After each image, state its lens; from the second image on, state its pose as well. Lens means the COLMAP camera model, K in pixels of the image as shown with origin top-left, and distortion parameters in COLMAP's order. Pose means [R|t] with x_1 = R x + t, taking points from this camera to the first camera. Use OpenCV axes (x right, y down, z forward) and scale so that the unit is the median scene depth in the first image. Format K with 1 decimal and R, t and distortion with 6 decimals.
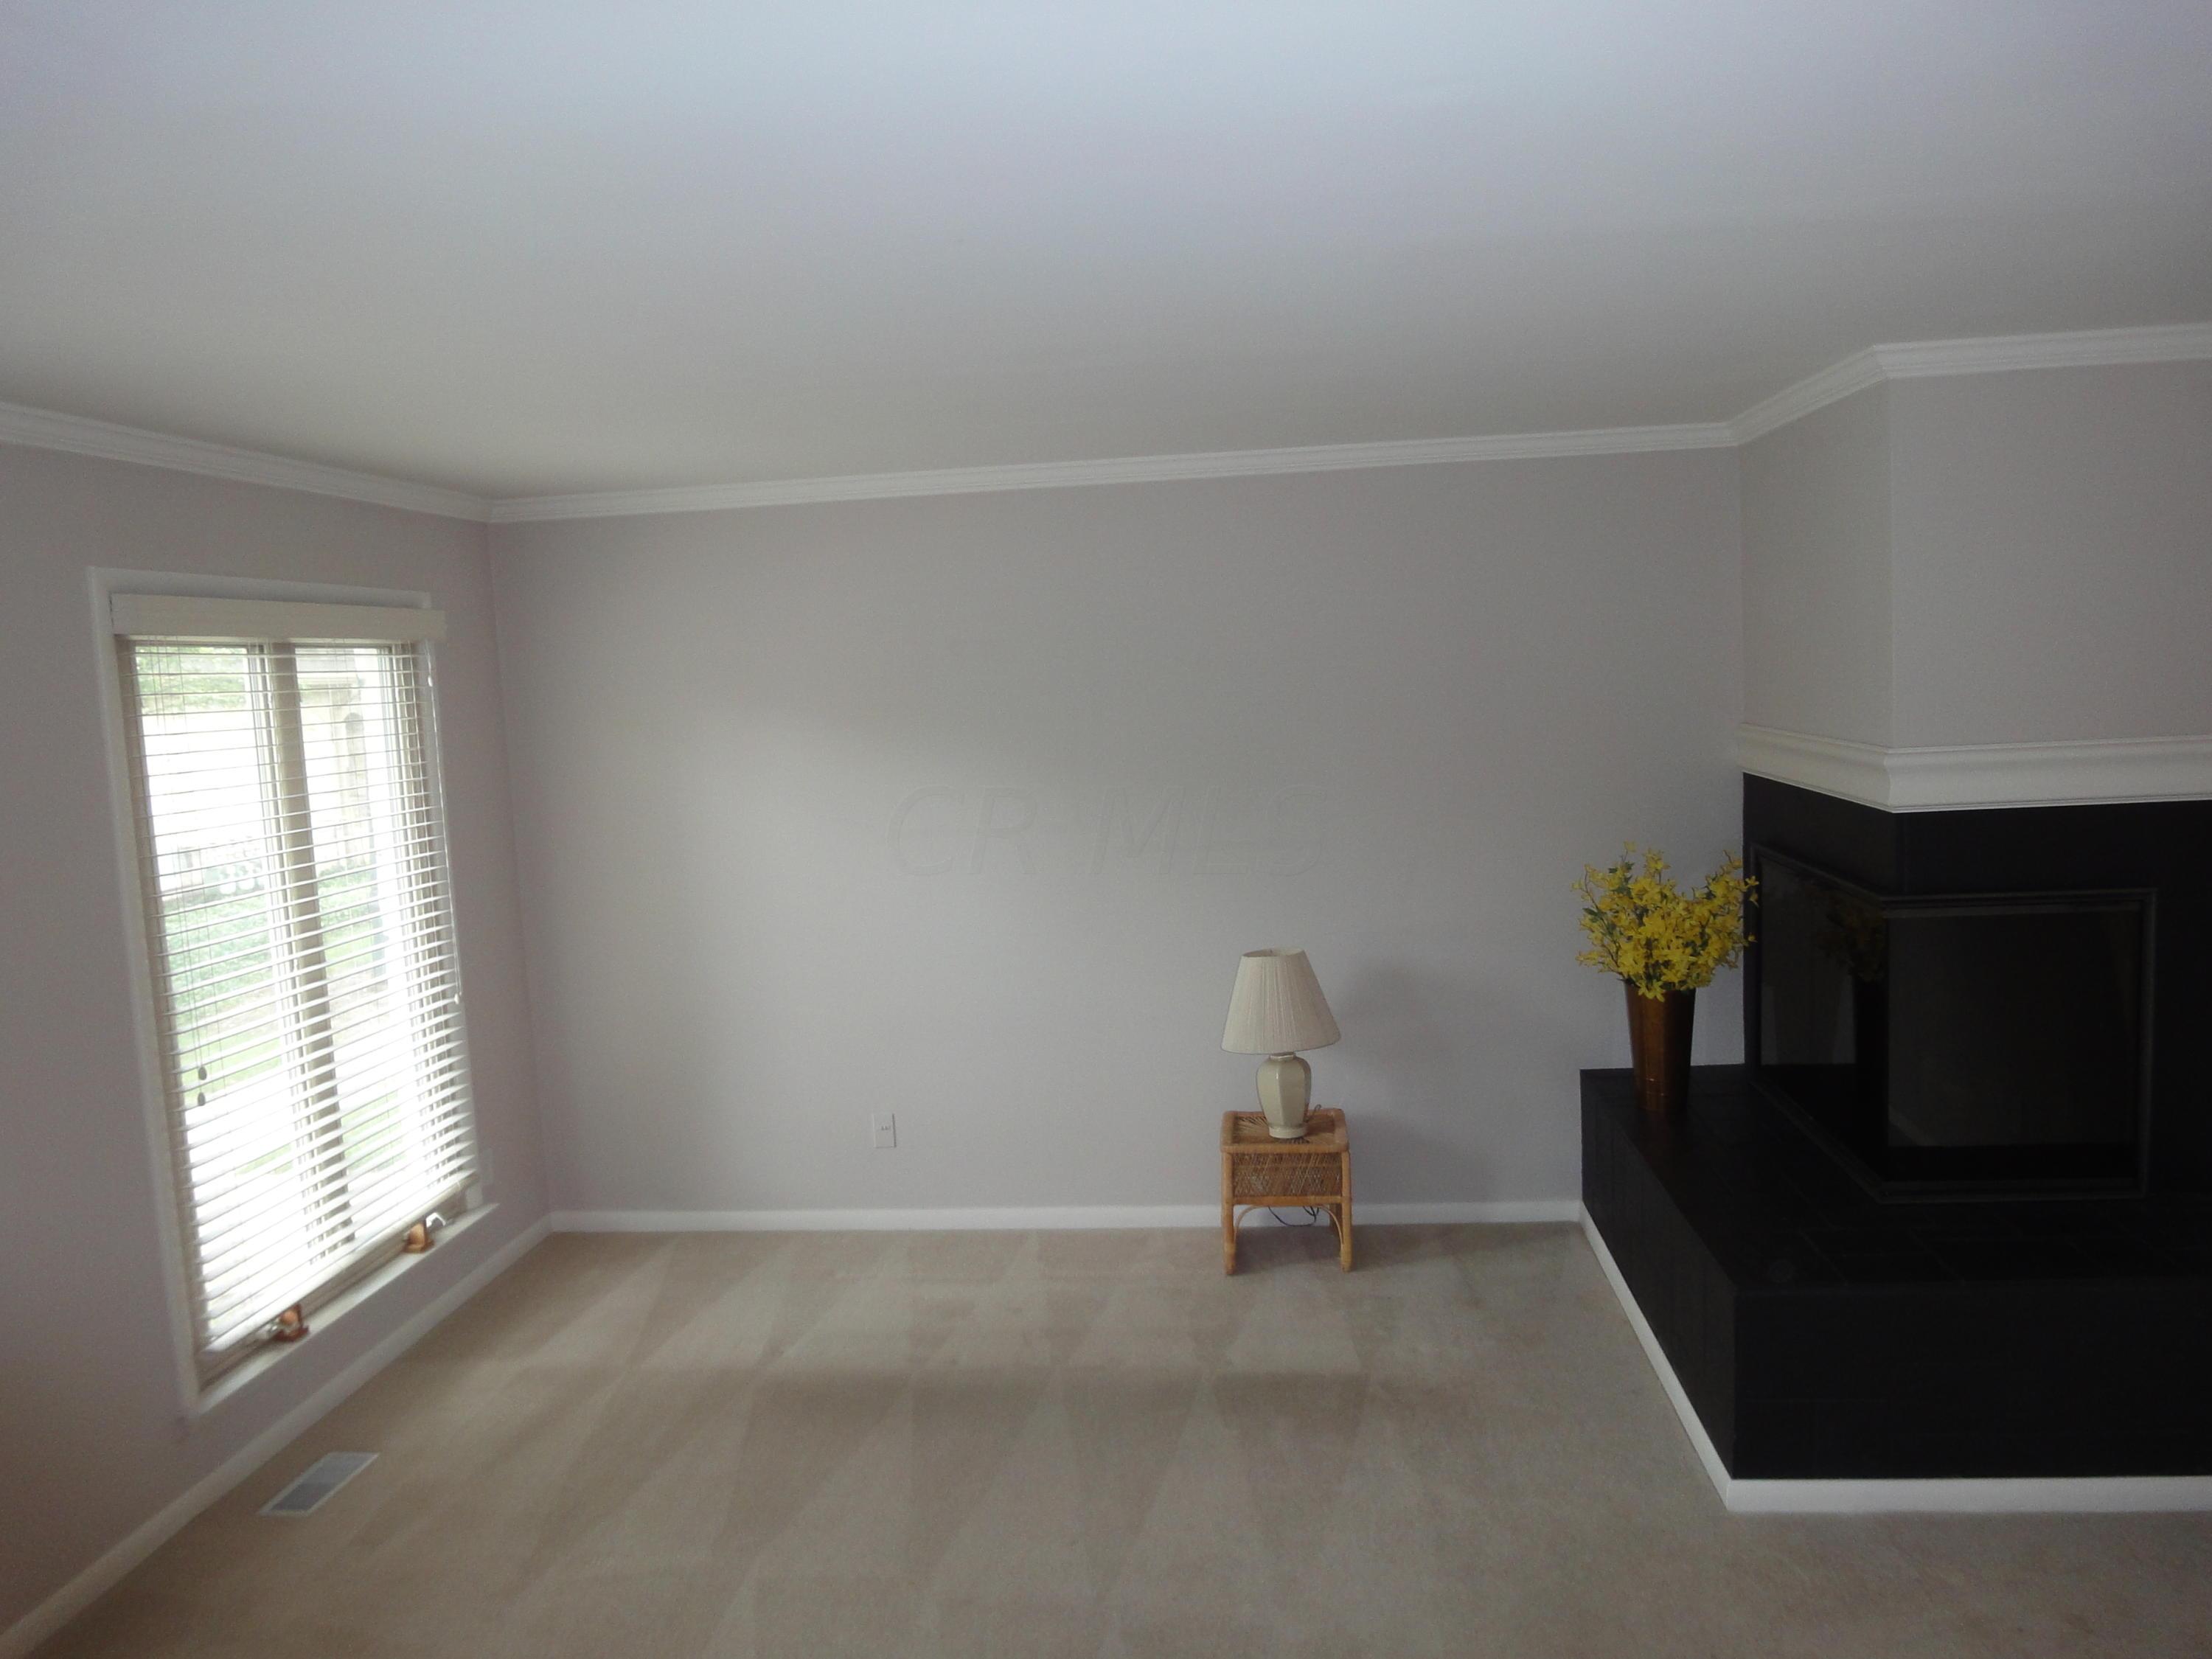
lens RADIAL K [[1566.6, 0, 1106.3], [0, 1566.6, 826.7], [0, 0, 1]] dist [-0.040564, 0.002486]
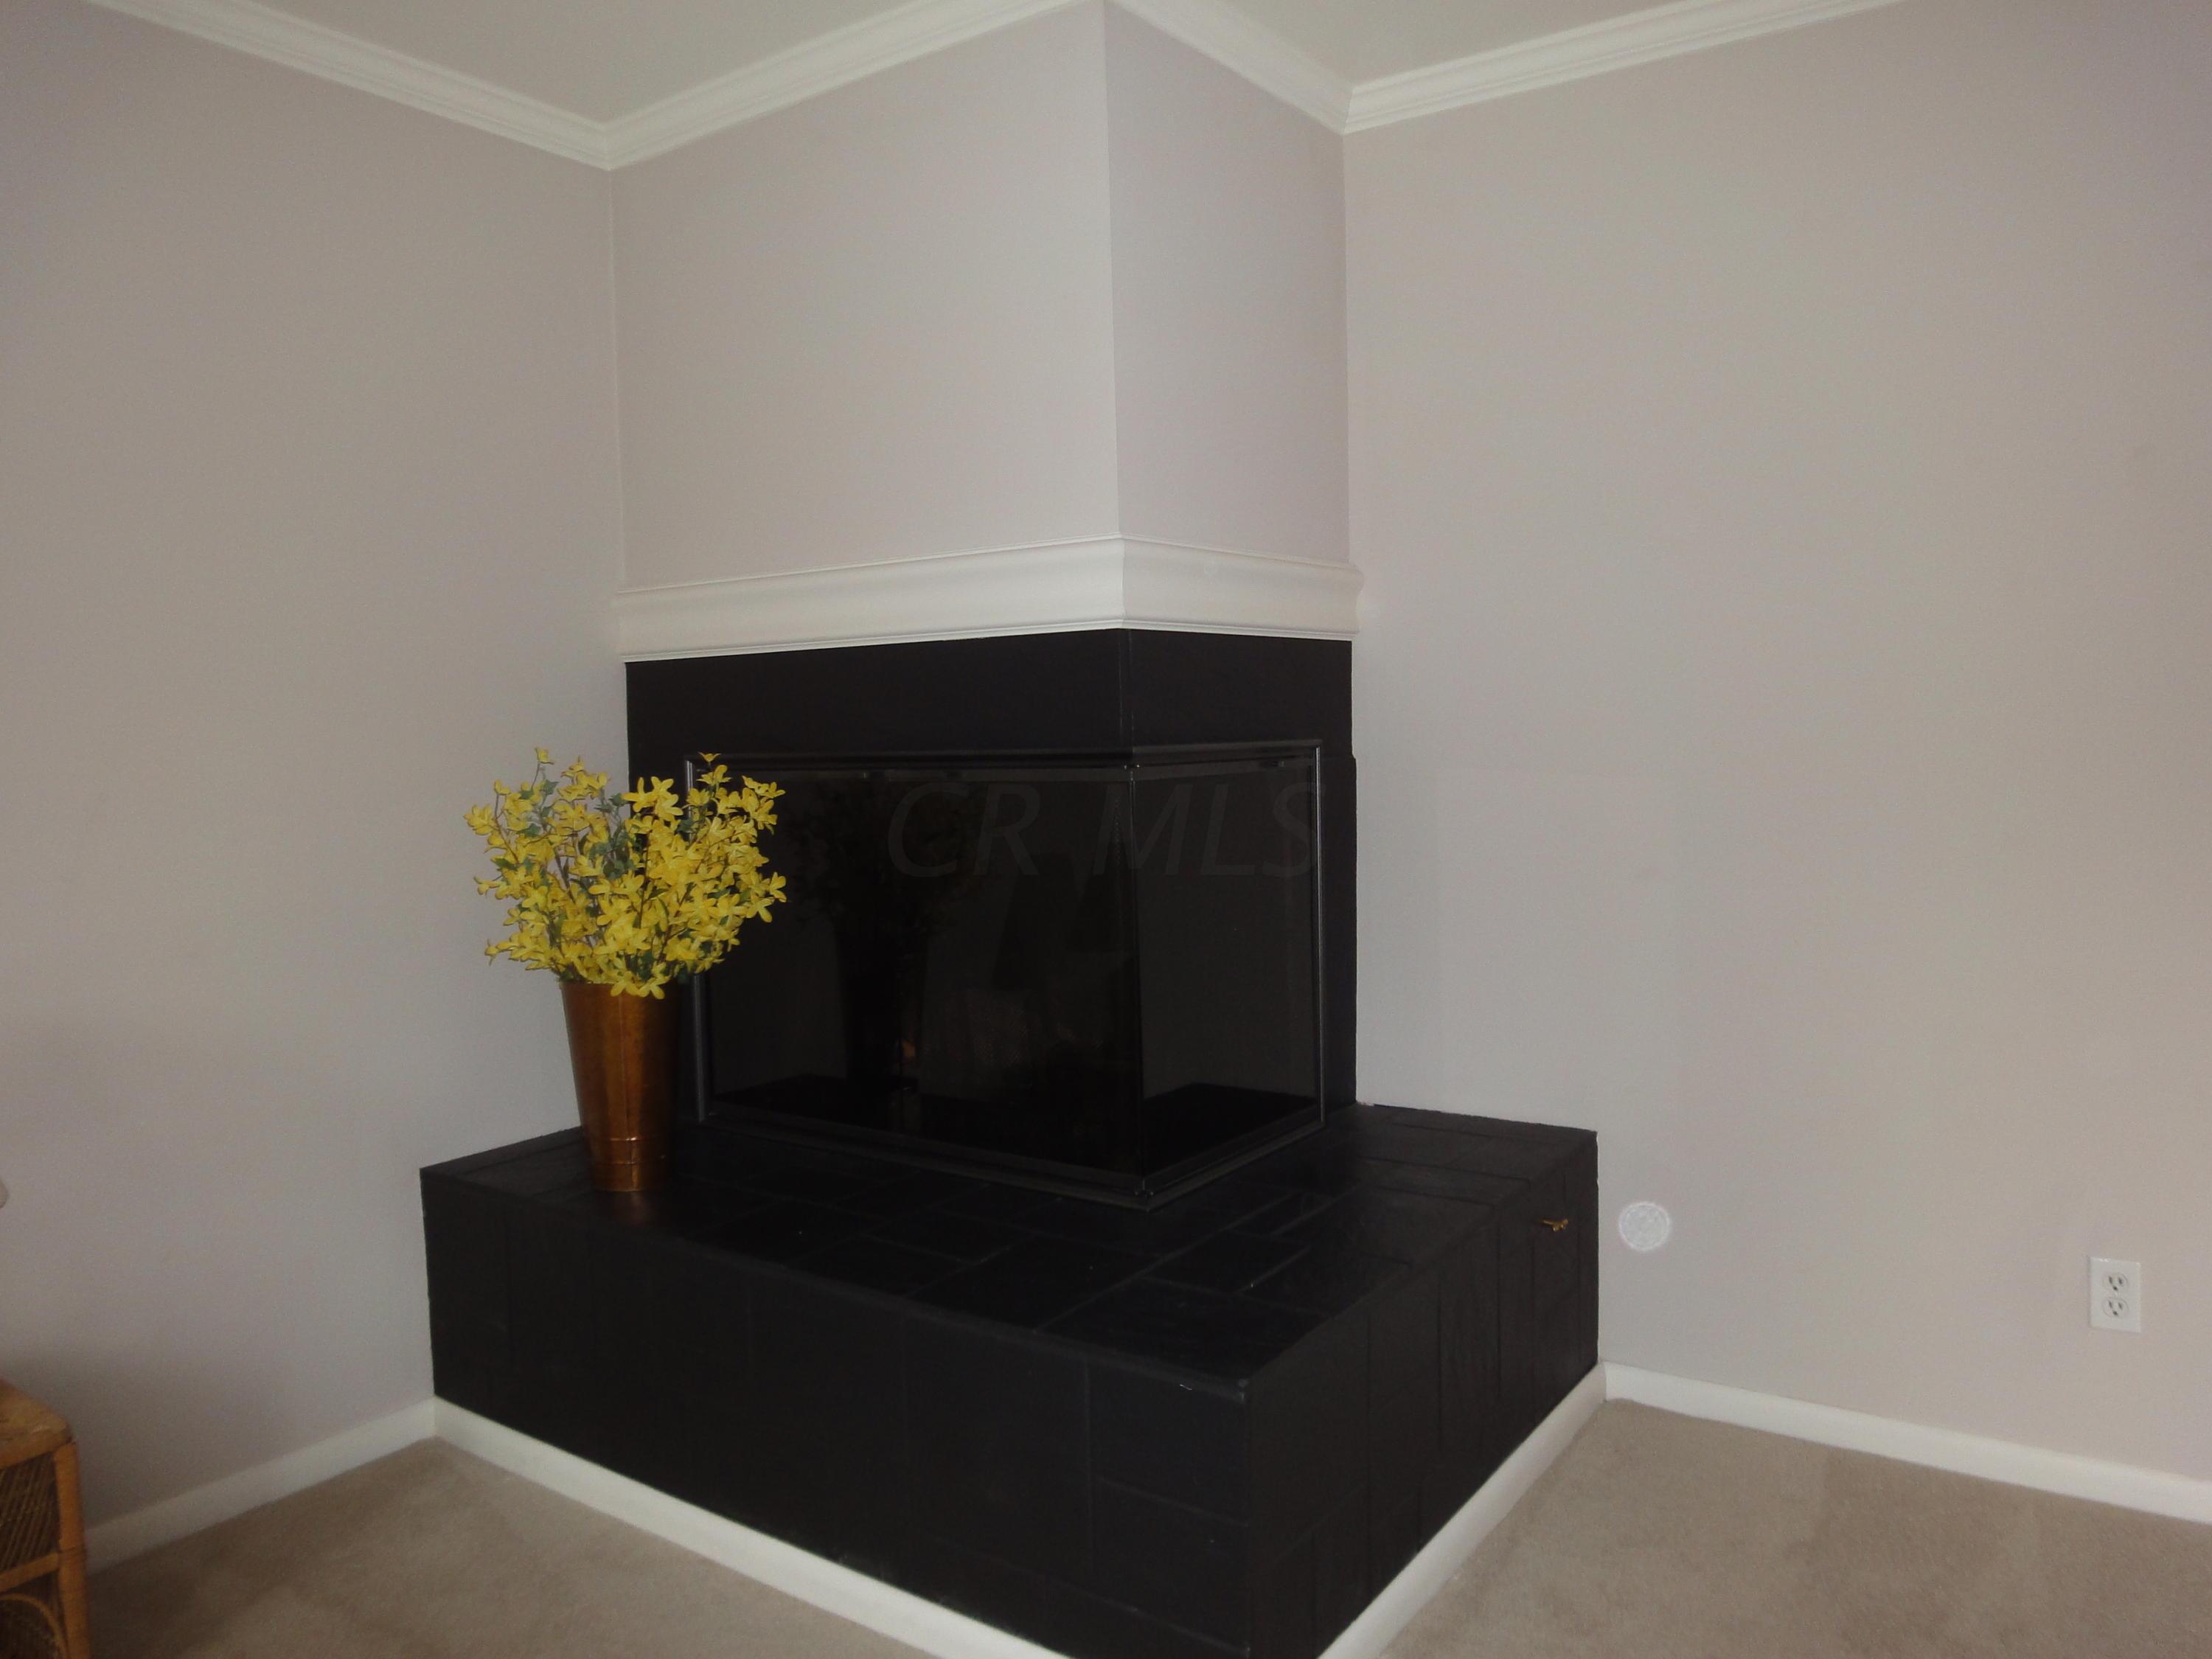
lens RADIAL K [[1566.6, 0, 1121.1], [0, 1566.6, 818.0], [0, 0, 1]] dist [-0.040564, 0.002486]
pose [[0.483493, -0.015544, 0.875210, -0.078882], [0.091281, 0.995287, -0.032749, 0.079593], [-0.870576, 0.095724, 0.482633, 0.554914]]
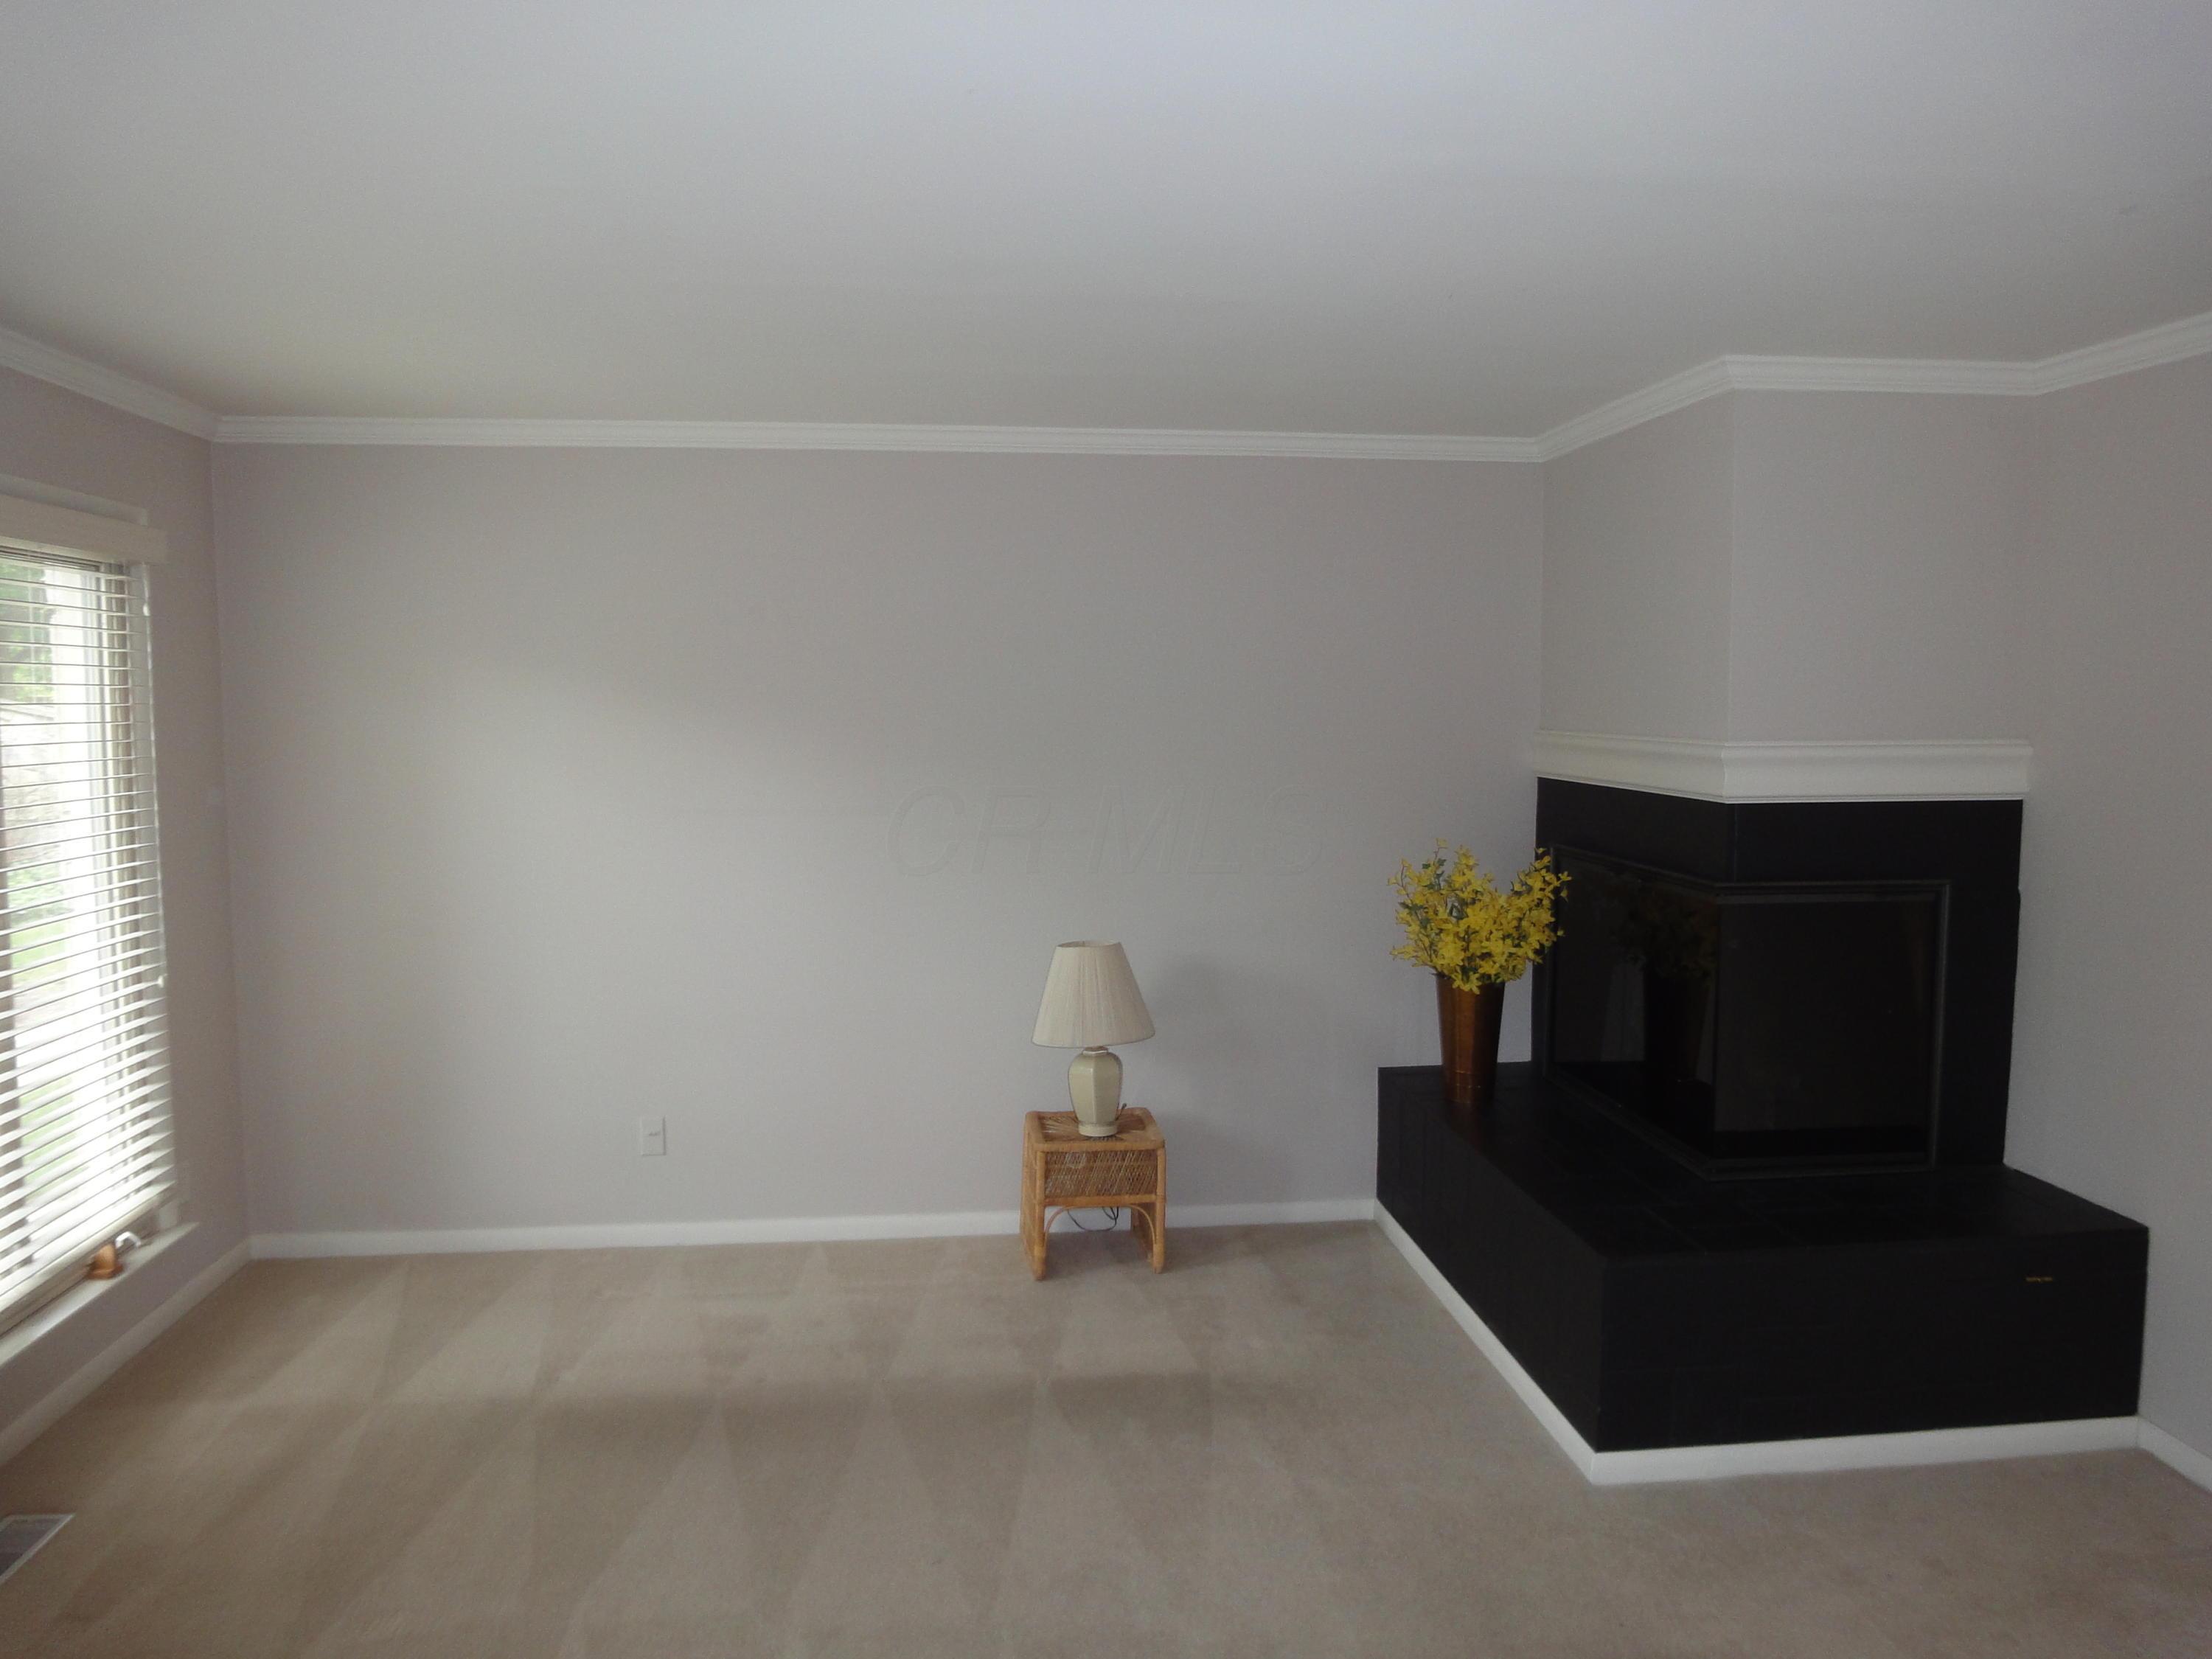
lens RADIAL K [[1566.6, 0, 1111.1], [0, 1566.6, 827.1], [0, 0, 1]] dist [-0.040564, 0.002486]
pose [[0.974835, 0.031916, 0.220633, -0.104640], [-0.025861, 0.999207, -0.030279, 0.040841], [-0.221424, 0.023811, 0.974887, 0.057289]]
